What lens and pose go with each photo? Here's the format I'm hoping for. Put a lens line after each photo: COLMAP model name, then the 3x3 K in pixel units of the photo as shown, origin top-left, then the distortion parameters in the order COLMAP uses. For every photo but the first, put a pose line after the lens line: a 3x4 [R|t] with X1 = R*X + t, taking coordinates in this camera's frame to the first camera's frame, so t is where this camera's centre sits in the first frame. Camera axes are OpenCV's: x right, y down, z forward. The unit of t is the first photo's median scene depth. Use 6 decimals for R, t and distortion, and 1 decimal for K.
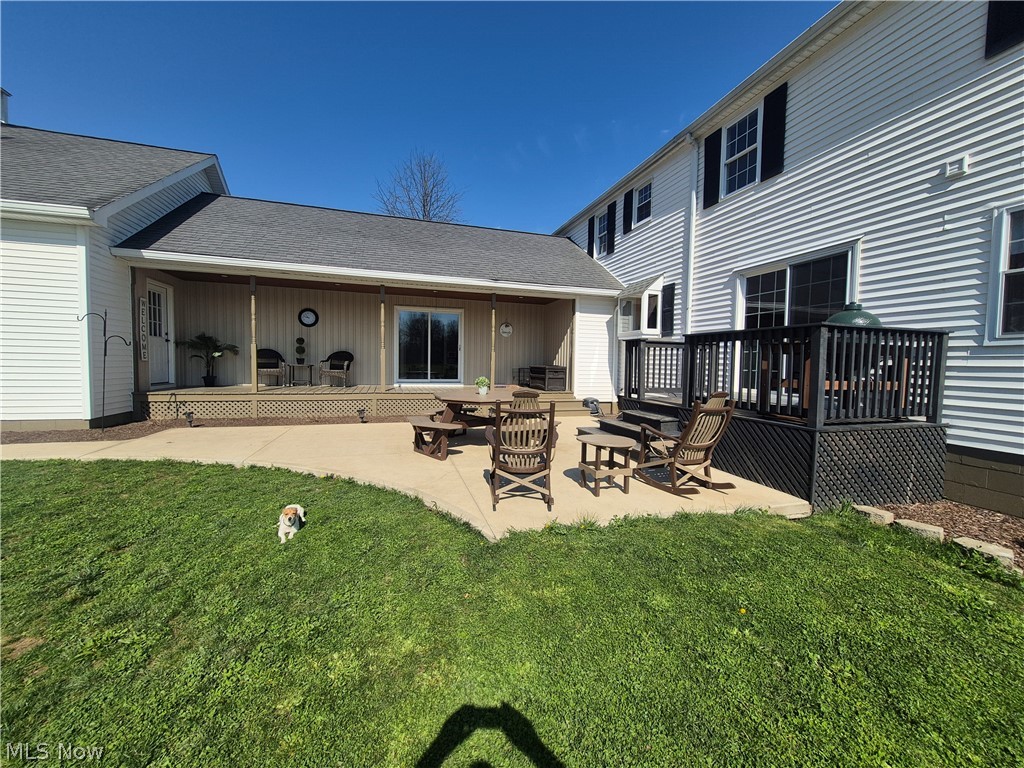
lens RADIAL K [[396.2, 0, 512.0], [0, 396.2, 384.0], [0, 0, 1]] dist [0.001121, 0.000036]
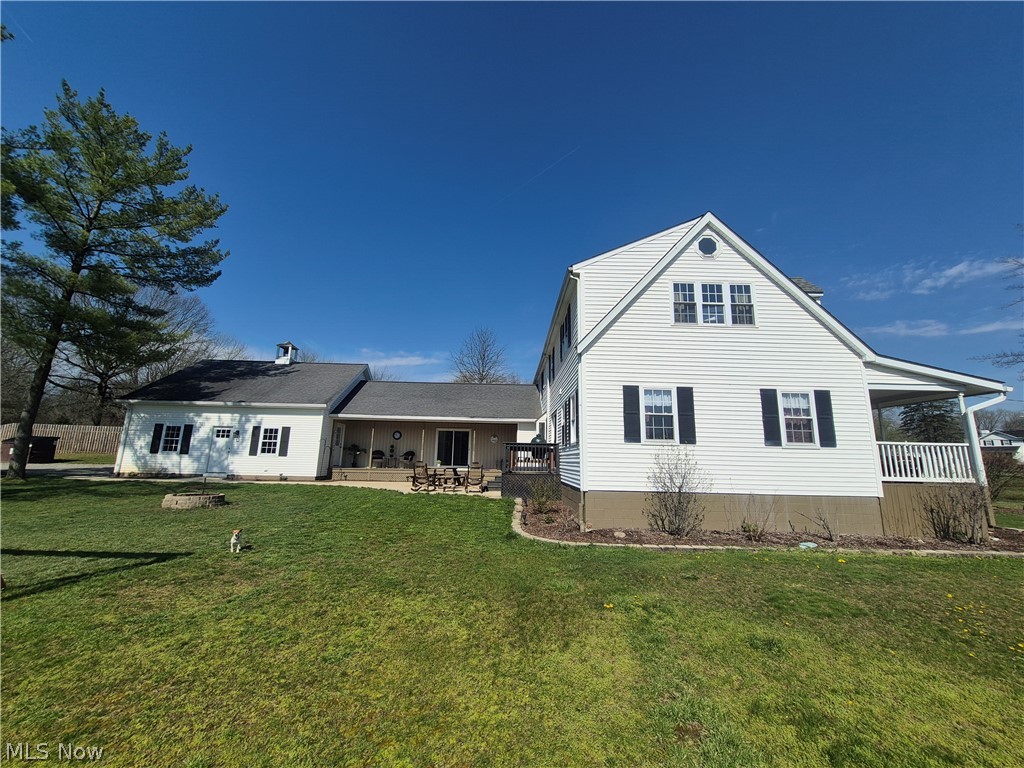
lens RADIAL K [[396.2, 0, 512.0], [0, 396.2, 384.0], [0, 0, 1]] dist [0.001121, 0.000036]
pose [[0.958943, -0.053506, -0.278504, 0.791759], [-0.016887, 0.969525, -0.244410, 0.086194], [0.283094, 0.239078, 0.928816, -1.001418]]
